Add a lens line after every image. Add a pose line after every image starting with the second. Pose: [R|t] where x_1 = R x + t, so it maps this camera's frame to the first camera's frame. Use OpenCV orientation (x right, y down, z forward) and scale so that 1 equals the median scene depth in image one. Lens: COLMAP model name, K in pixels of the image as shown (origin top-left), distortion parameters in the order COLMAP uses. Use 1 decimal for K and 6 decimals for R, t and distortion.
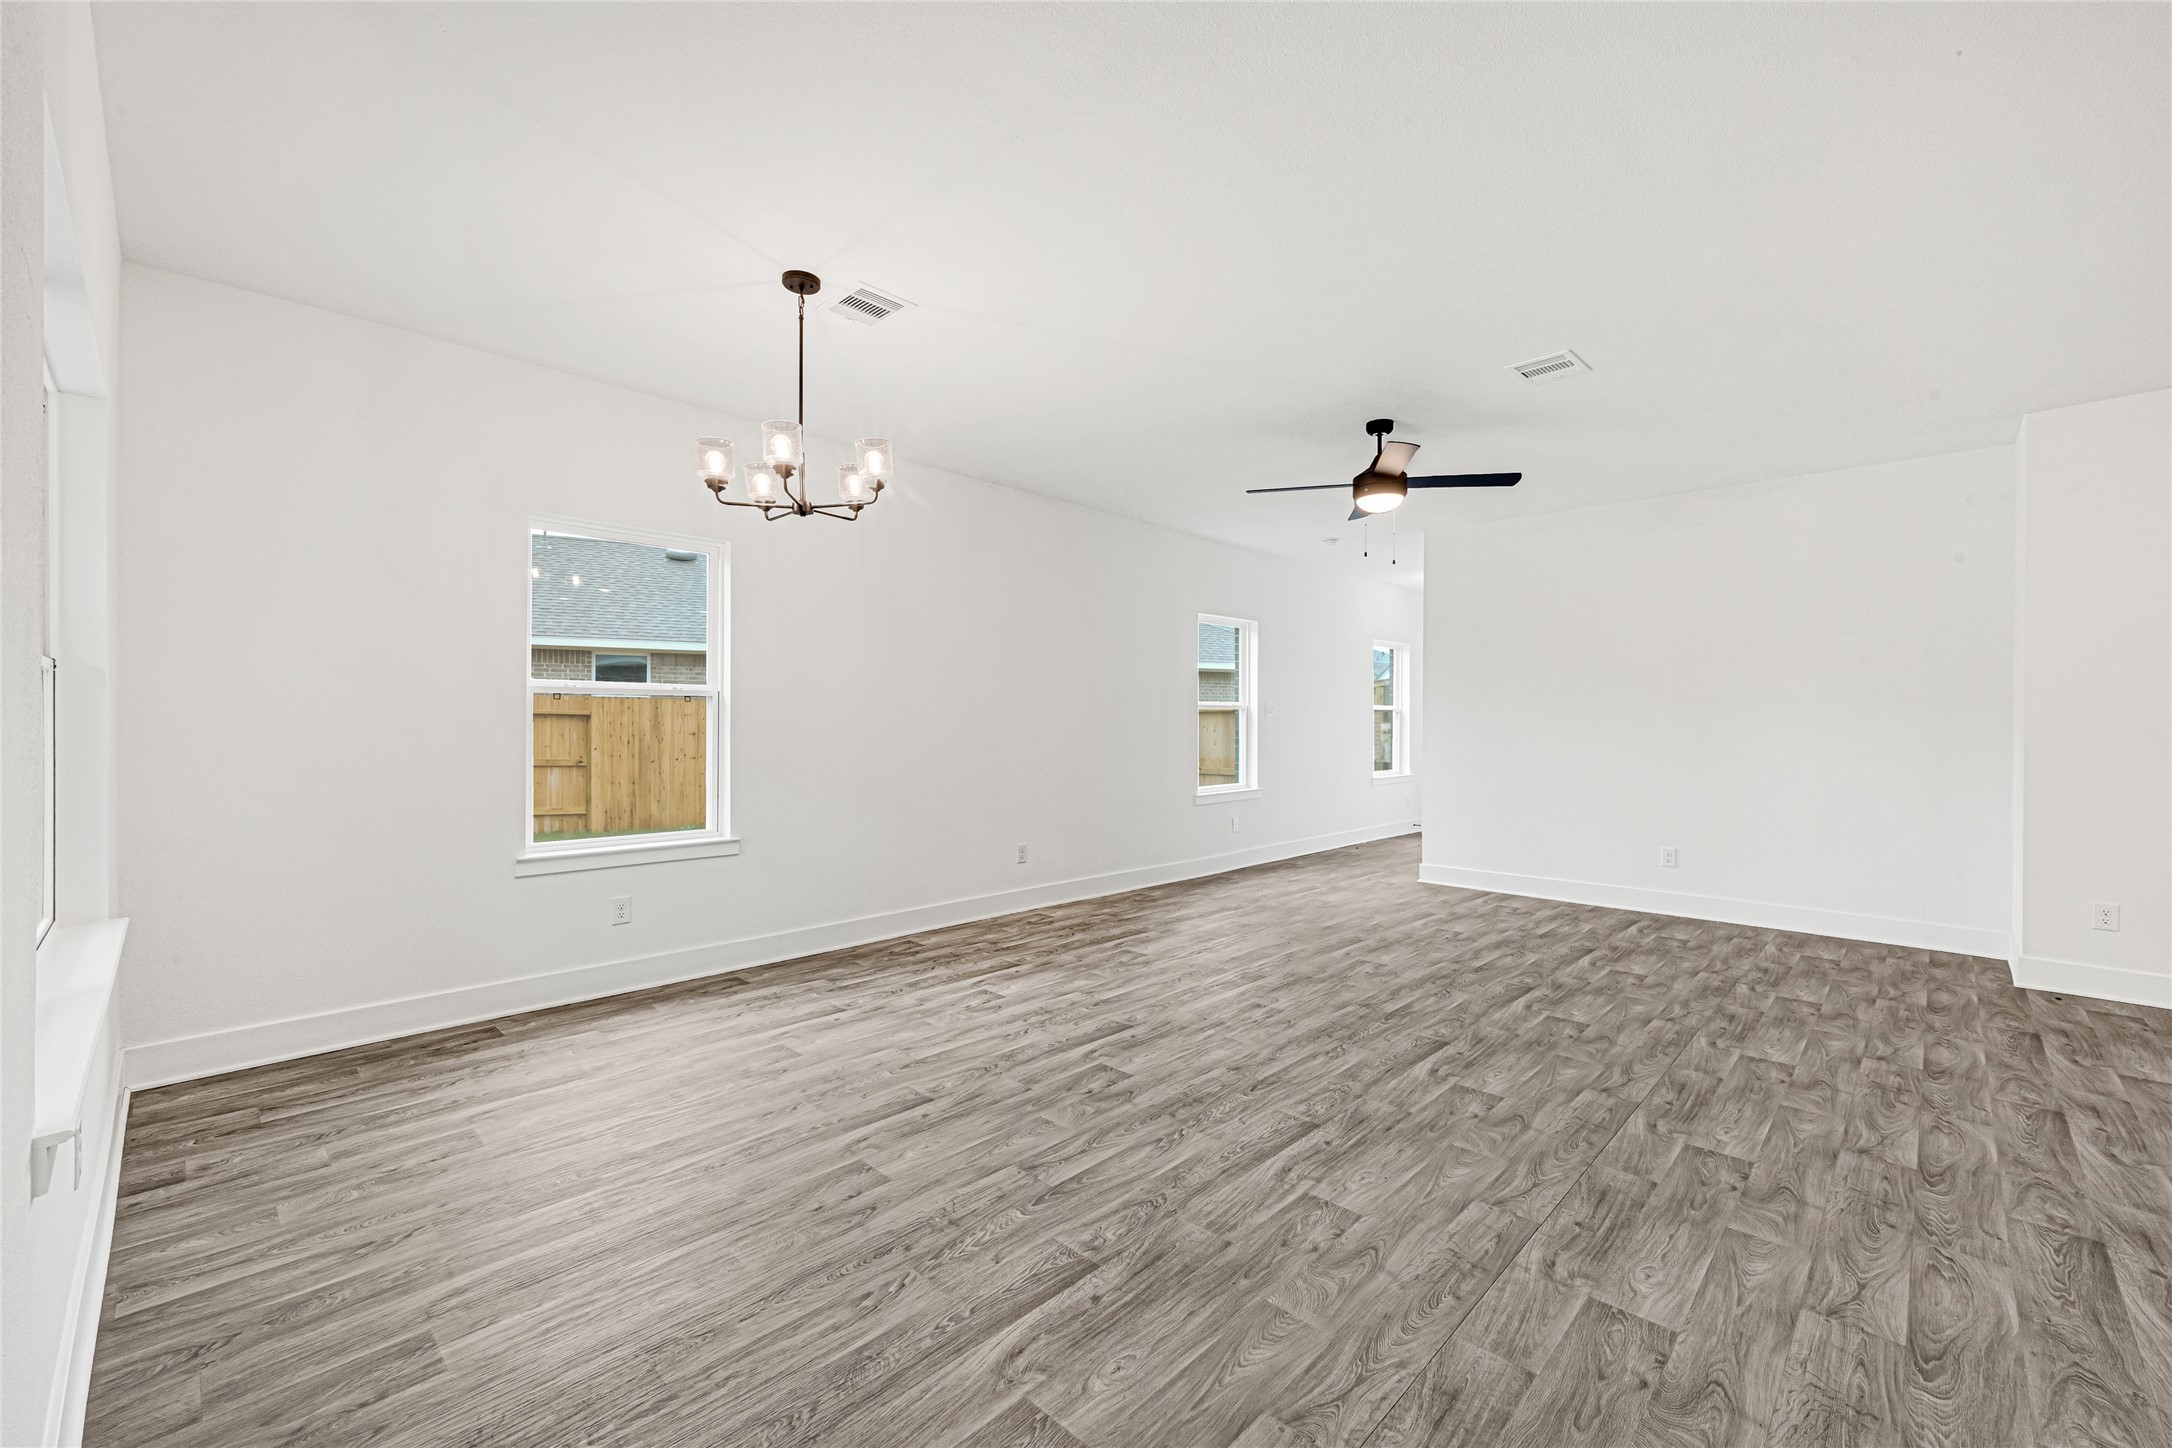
lens RADIAL K [[882.3, 0, 1086.0], [0, 882.3, 724.0], [0, 0, 1]] dist [0.001547, -0.000325]
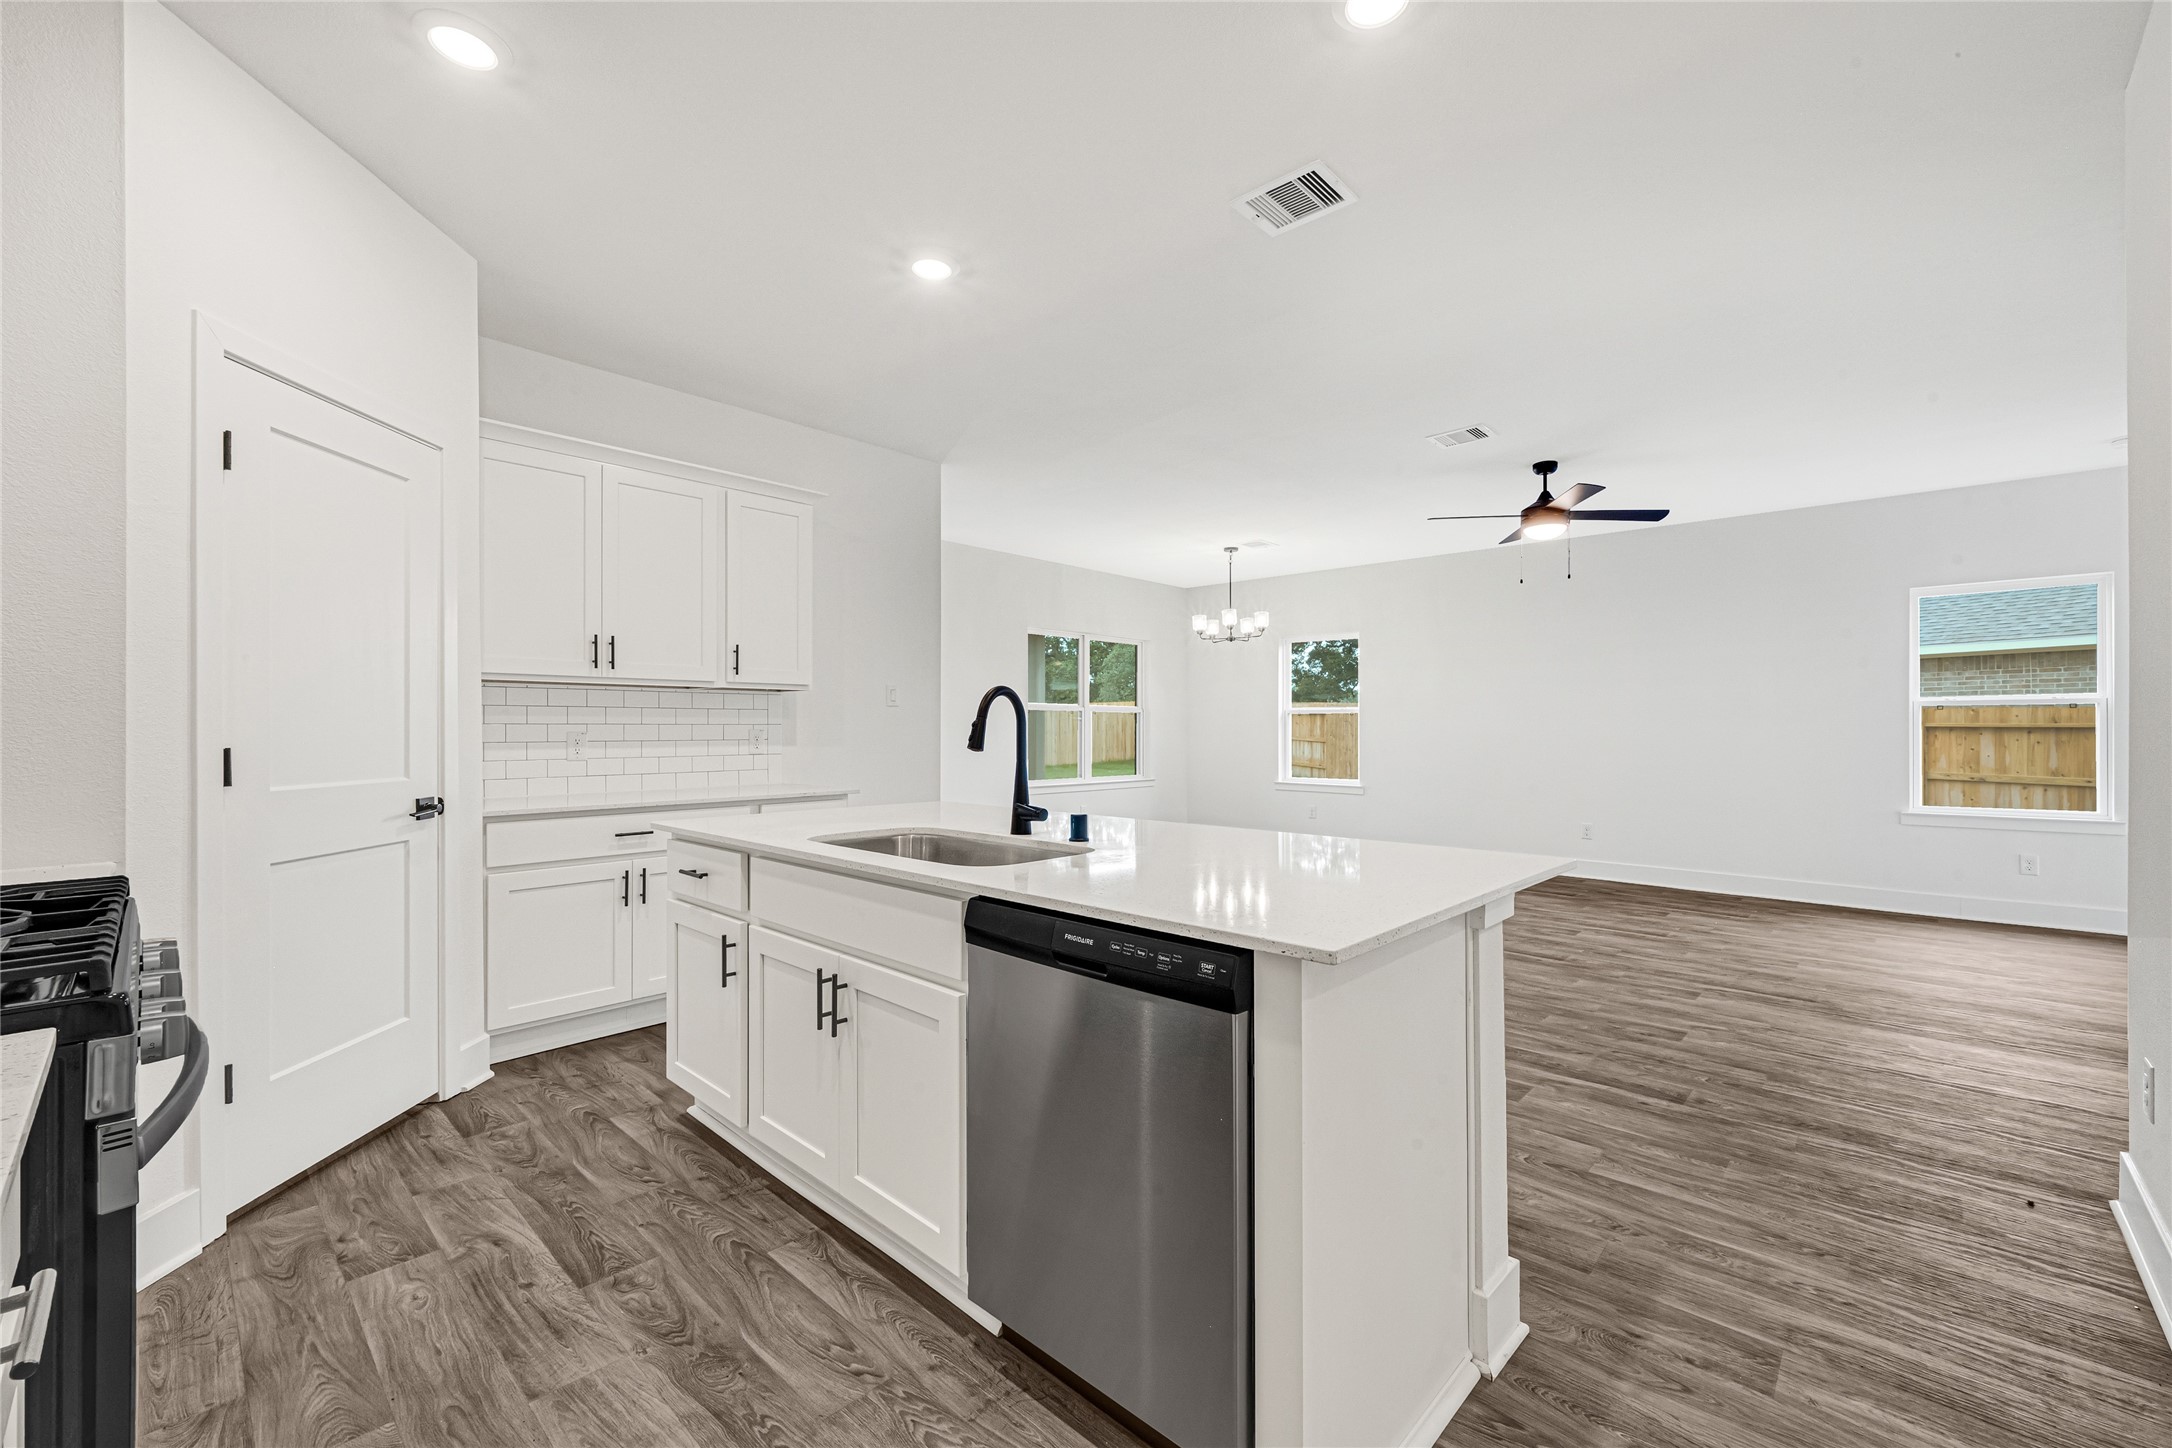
lens RADIAL K [[882.3, 0, 1086.0], [0, 882.3, 724.0], [0, 0, 1]] dist [0.001547, -0.000325]
pose [[0.015320, -0.004859, -0.999871, 1.577594], [0.006106, 0.999970, -0.004766, 0.037507], [0.999864, -0.006033, 0.015349, 1.697521]]
